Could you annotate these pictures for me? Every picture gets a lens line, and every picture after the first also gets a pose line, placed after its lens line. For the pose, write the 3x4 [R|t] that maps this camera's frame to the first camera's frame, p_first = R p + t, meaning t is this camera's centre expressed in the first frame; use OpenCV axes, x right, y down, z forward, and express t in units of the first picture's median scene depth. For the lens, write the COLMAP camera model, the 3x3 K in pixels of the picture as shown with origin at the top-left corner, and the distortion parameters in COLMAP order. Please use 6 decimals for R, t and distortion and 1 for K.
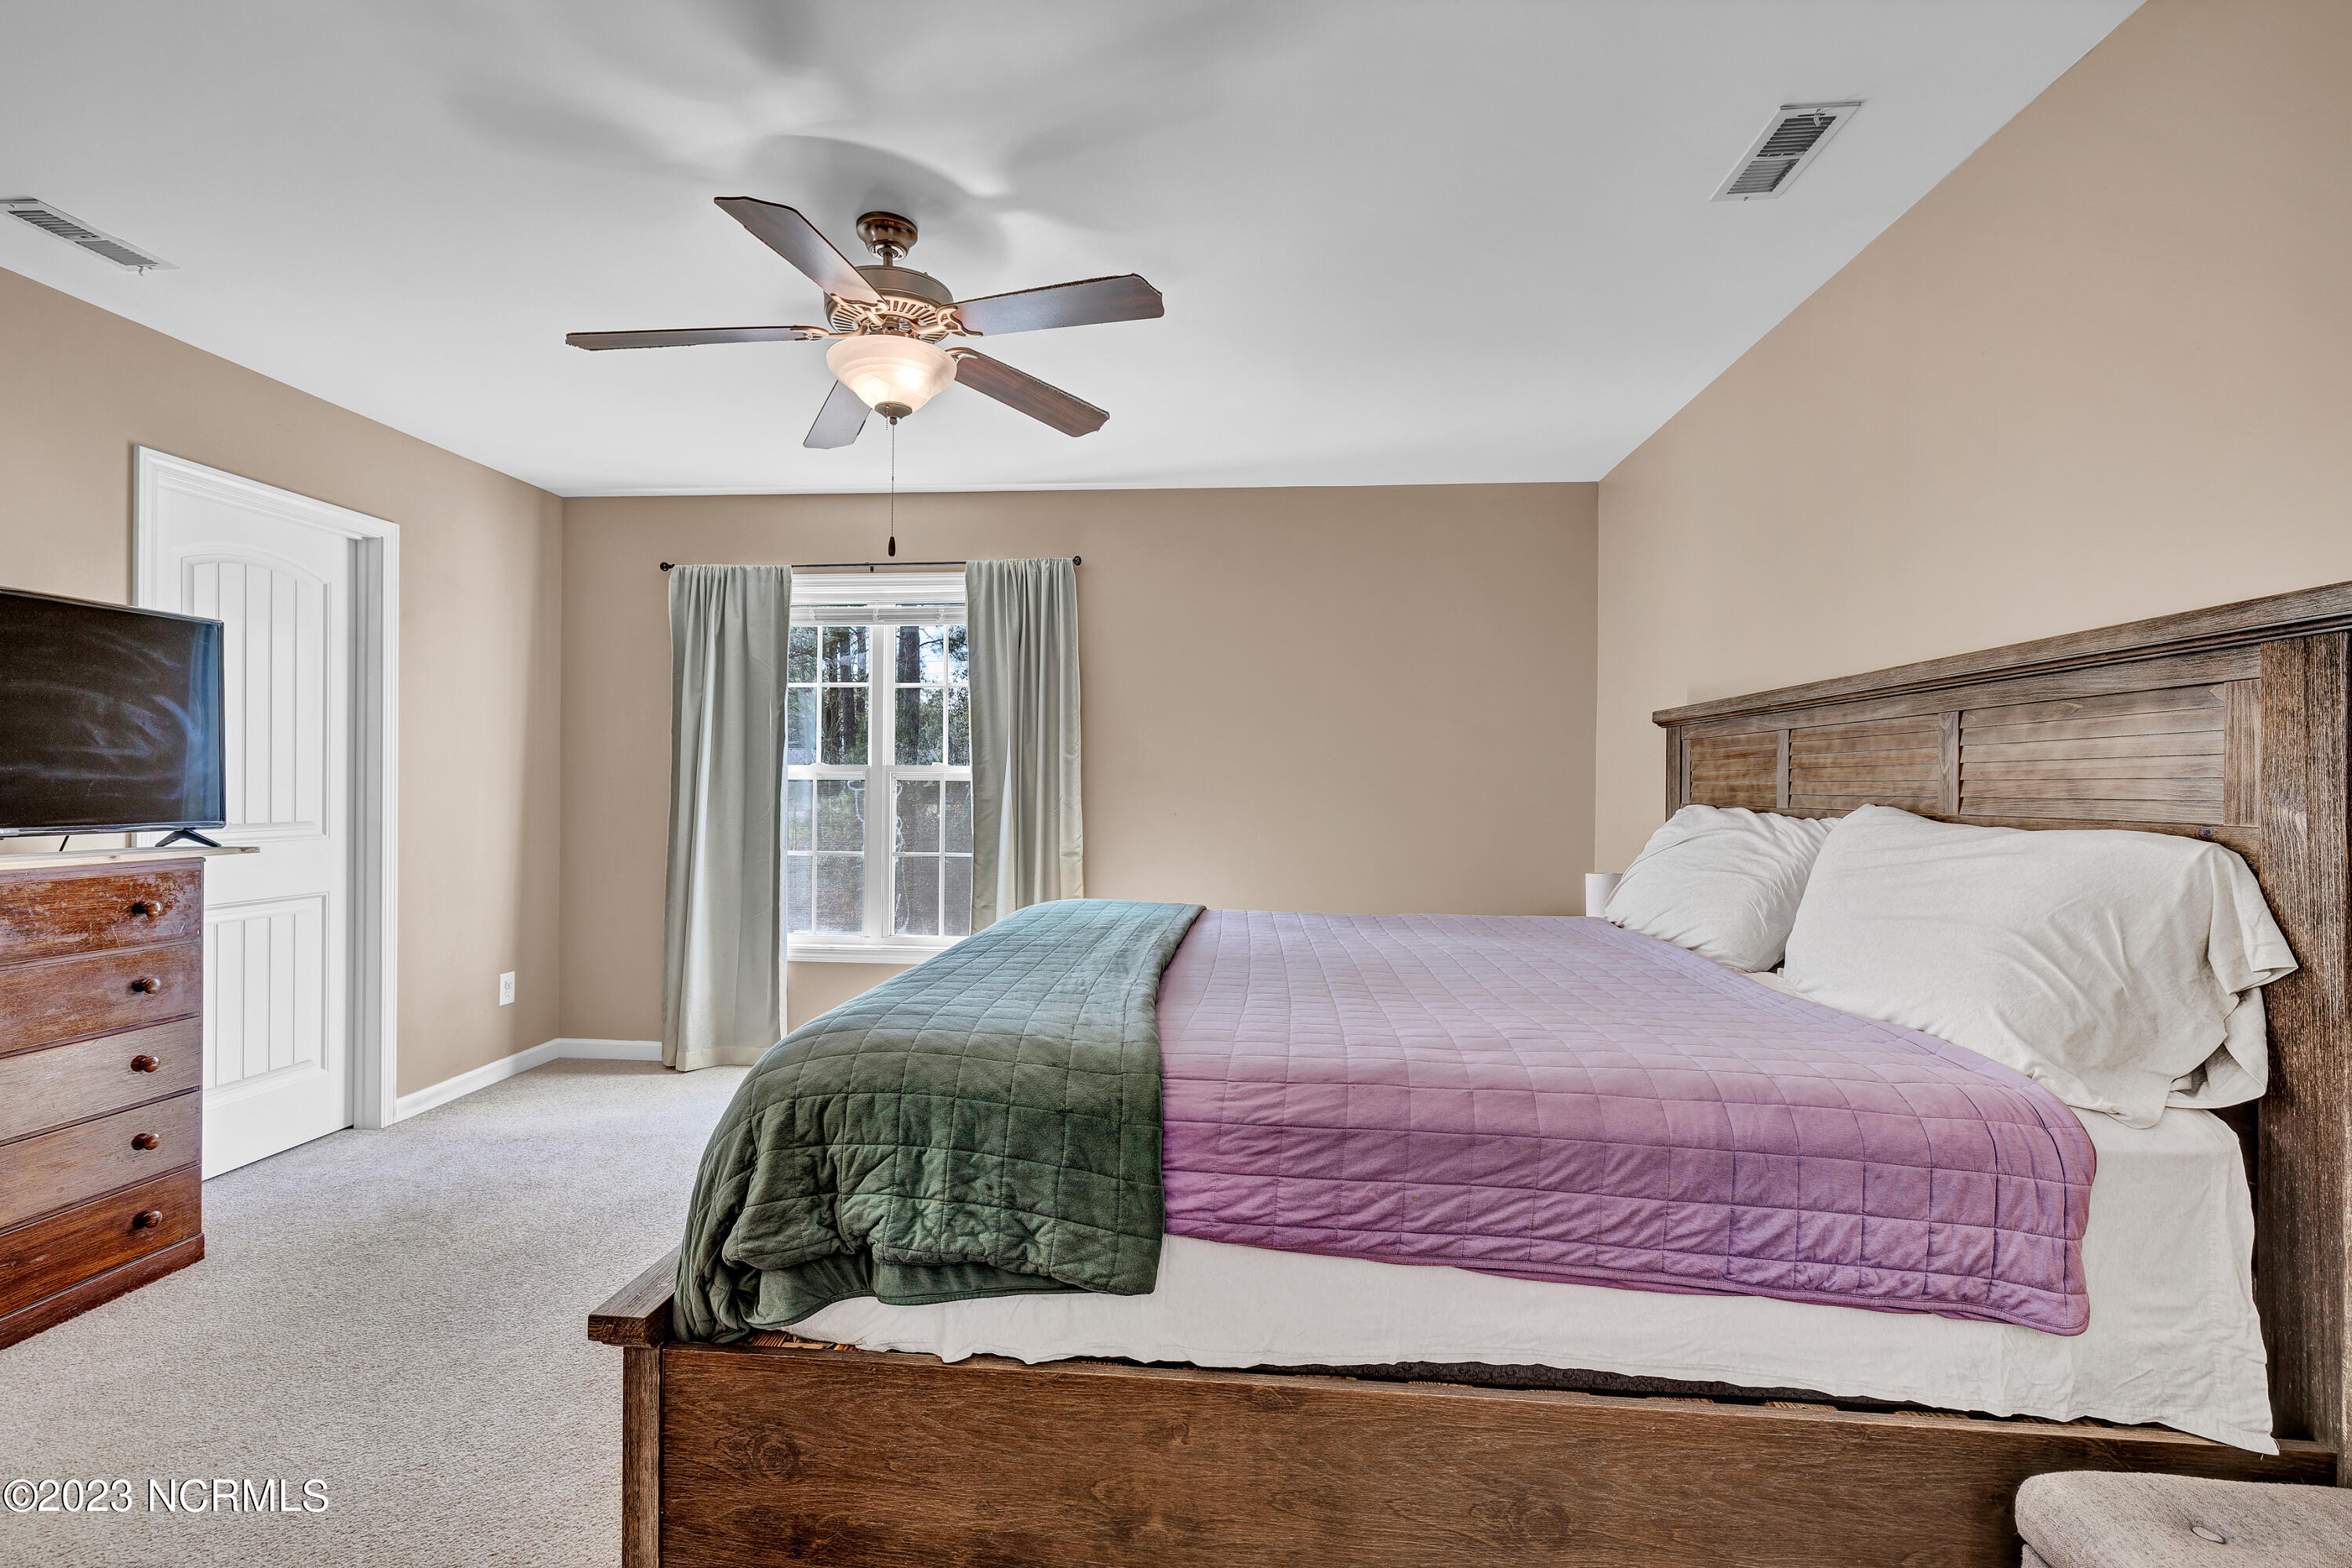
lens RADIAL K [[1005.7, 0, 1167.8], [0, 1005.7, 775.4], [0, 0, 1]] dist [0.000796, 0.000095]
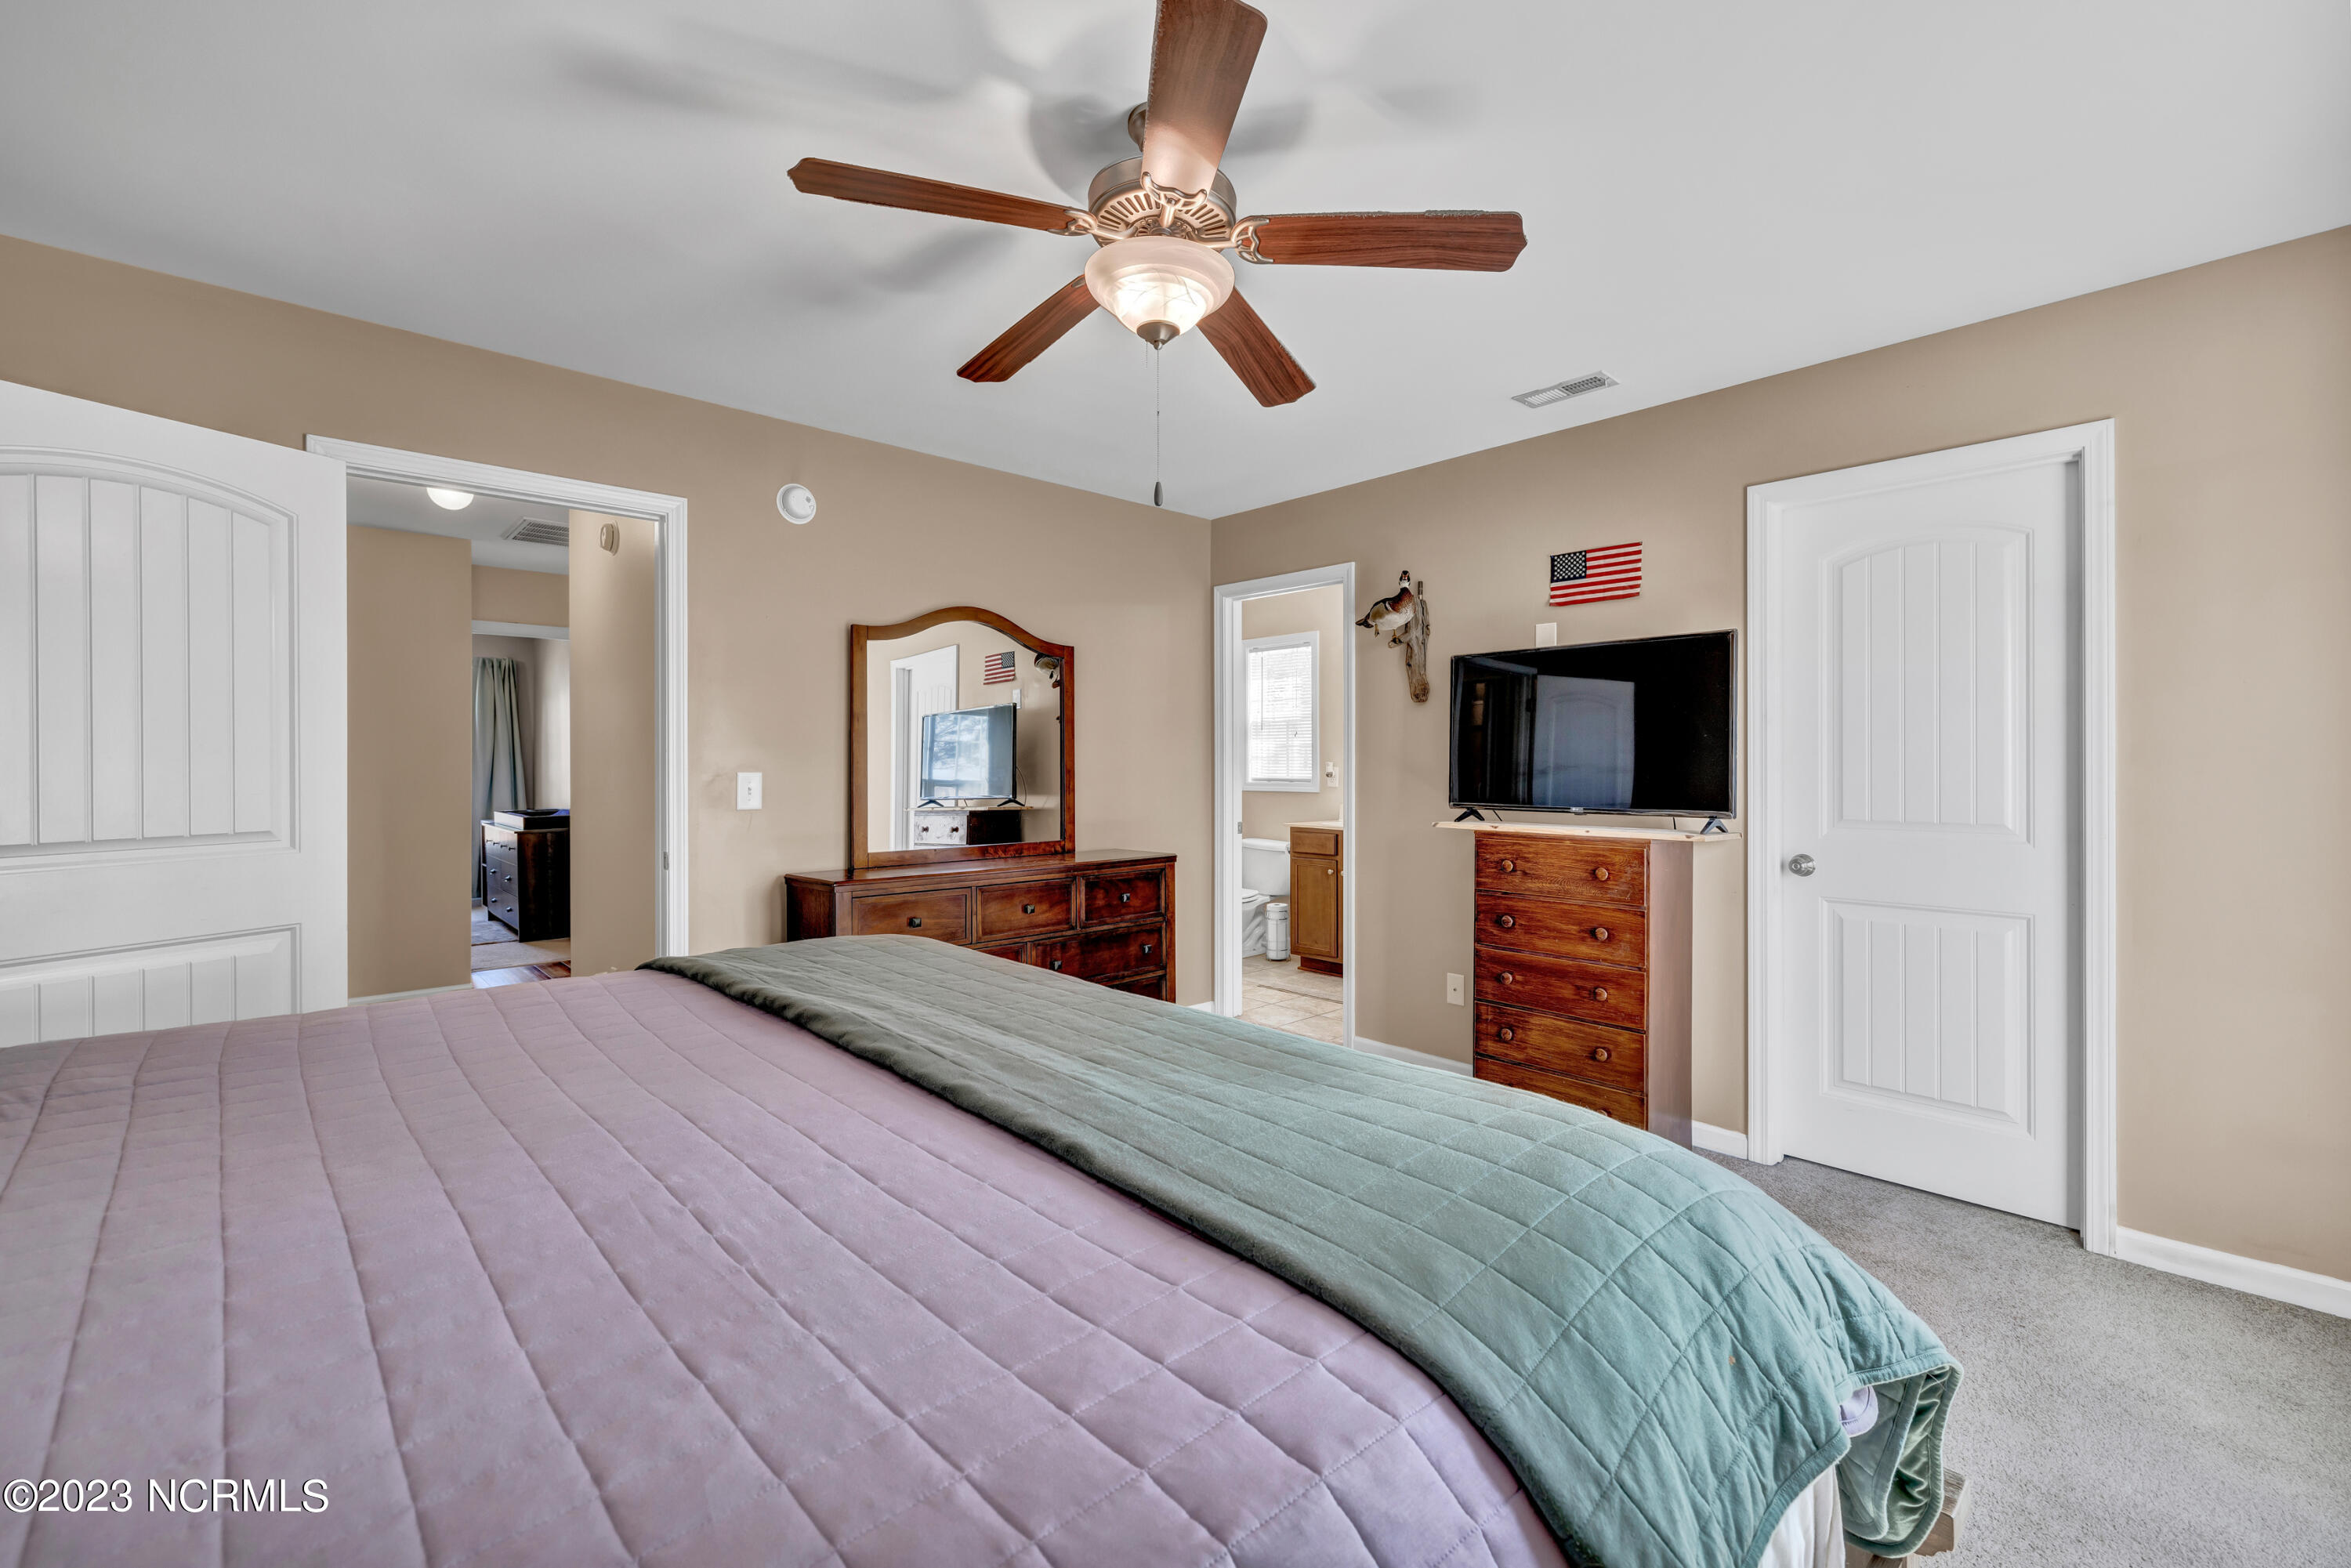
lens RADIAL K [[1005.3, 0, 1167.3], [0, 1005.3, 775.4], [0, 0, 1]] dist [0.000796, 0.000095]
pose [[-0.674143, -0.005798, -0.738578, 0.277540], [-0.004229, 0.999983, -0.003990, 0.011129], [0.738589, 0.000433, -0.674156, 1.270547]]
